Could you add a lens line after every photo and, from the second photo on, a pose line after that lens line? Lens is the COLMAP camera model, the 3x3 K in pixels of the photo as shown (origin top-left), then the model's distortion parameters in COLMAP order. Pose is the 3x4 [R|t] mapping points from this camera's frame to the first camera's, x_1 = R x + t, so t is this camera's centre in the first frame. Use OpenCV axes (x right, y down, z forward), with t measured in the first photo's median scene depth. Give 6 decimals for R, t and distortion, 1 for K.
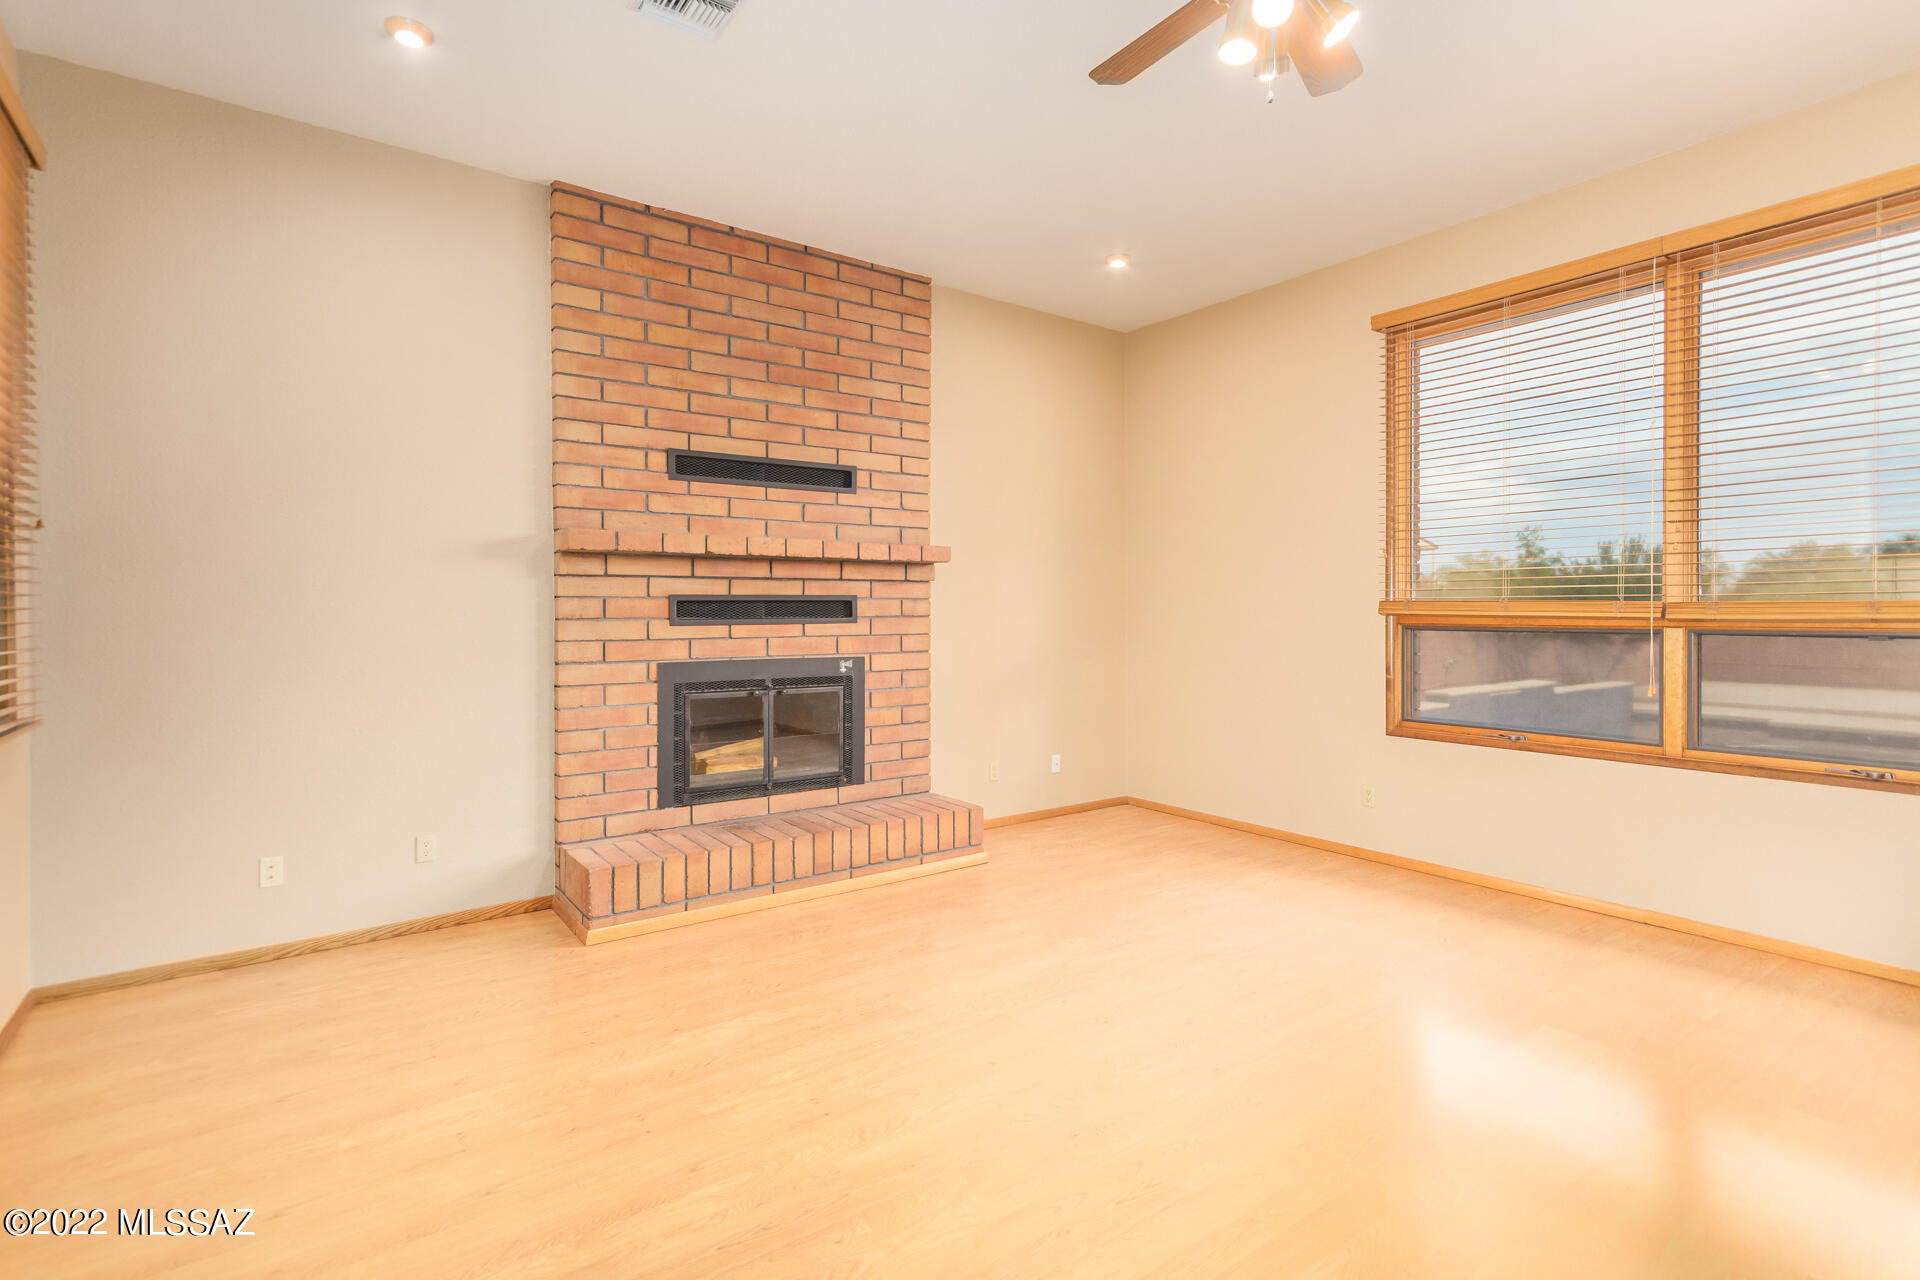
lens RADIAL K [[905.4, 0, 970.0], [0, 905.4, 638.8], [0, 0, 1]] dist [0.005246, 0.000711]
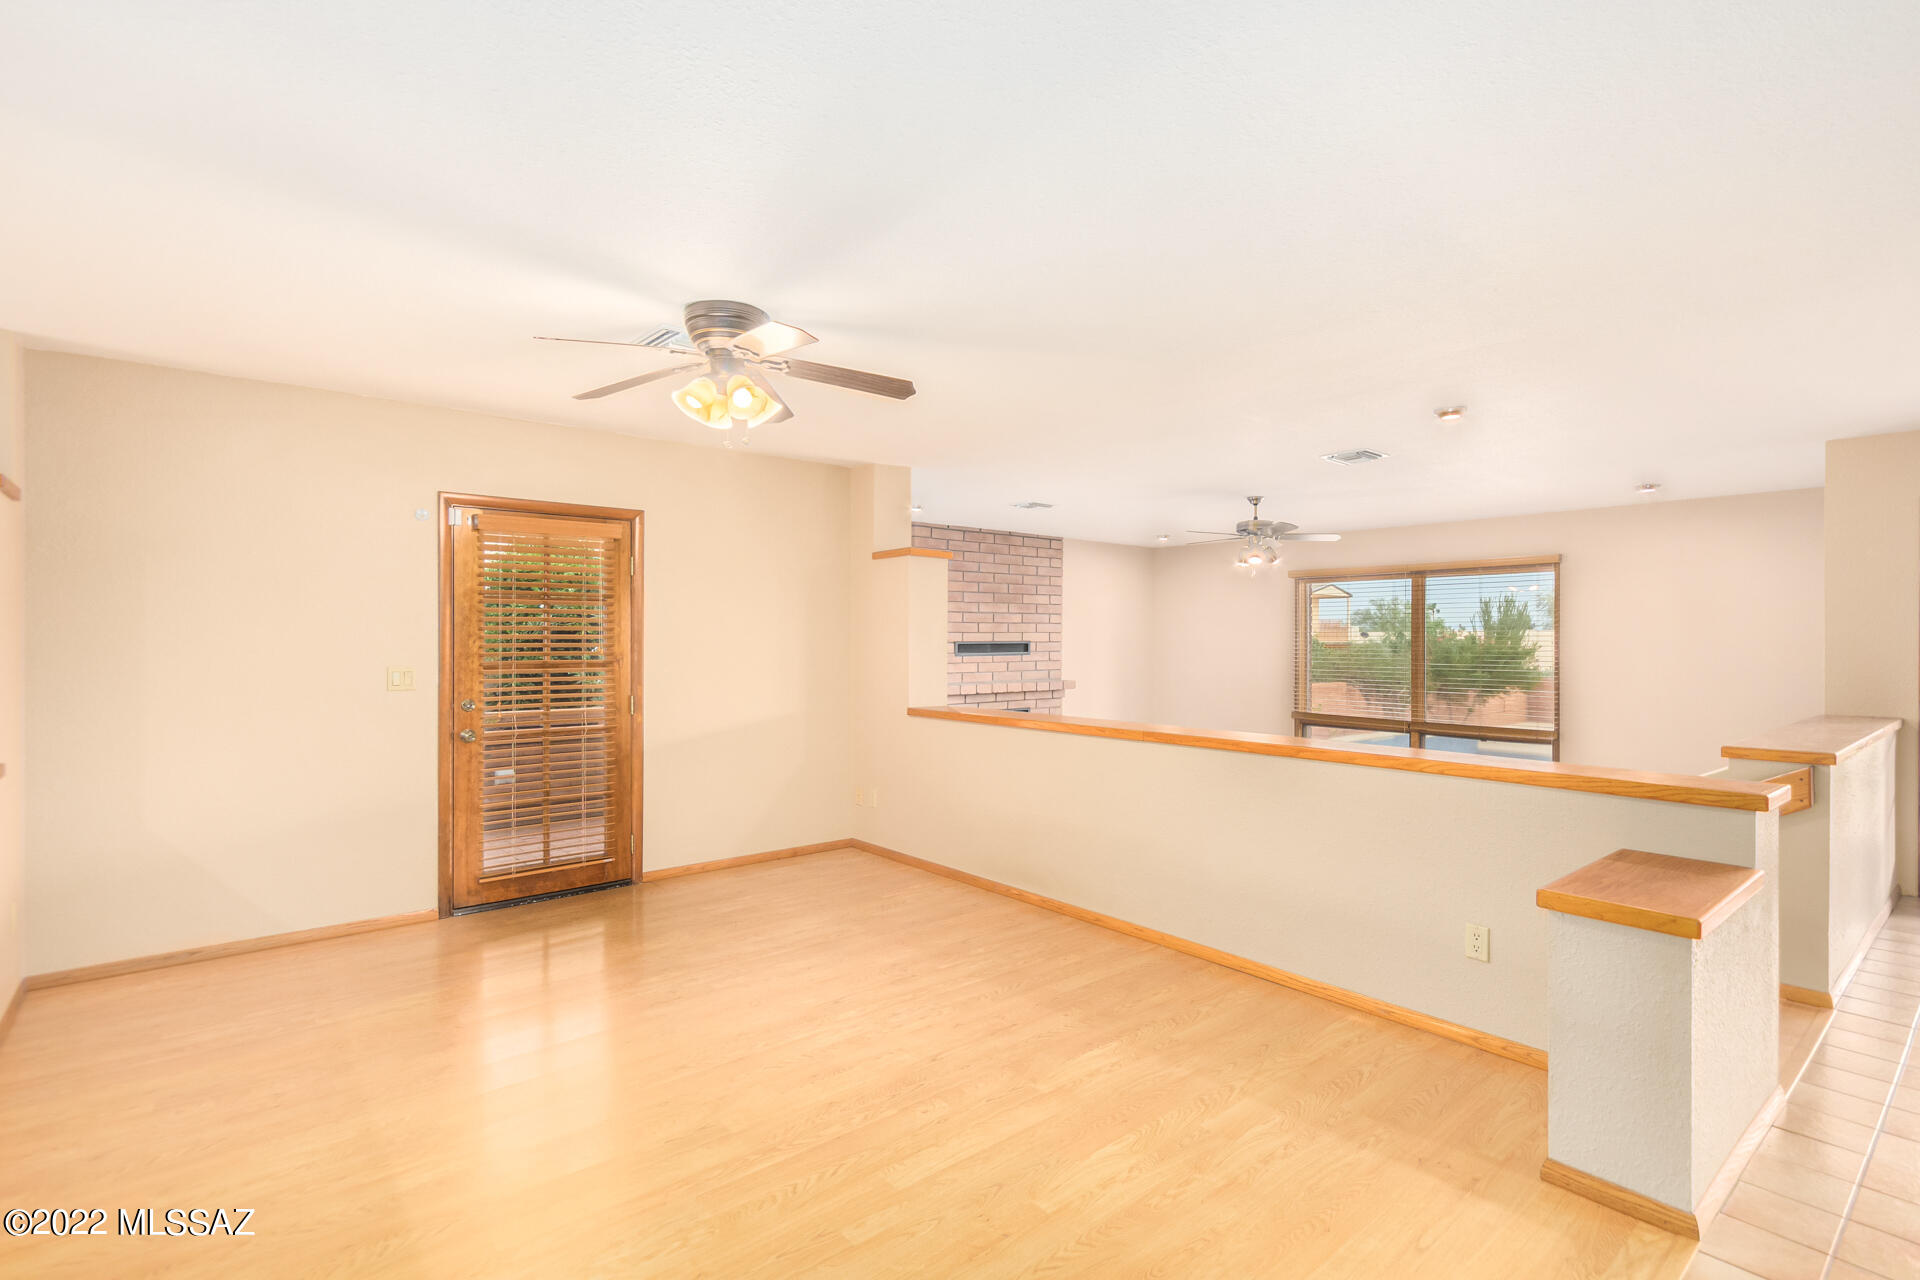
lens RADIAL K [[905.4, 0, 950.3], [0, 905.4, 634.2], [0, 0, 1]] dist [0.005246, 0.000711]
pose [[0.998679, 0.019996, 0.047332, -0.393873], [-0.019661, 0.999778, -0.007547, -0.187117], [-0.047472, 0.006607, 0.998851, -0.956442]]
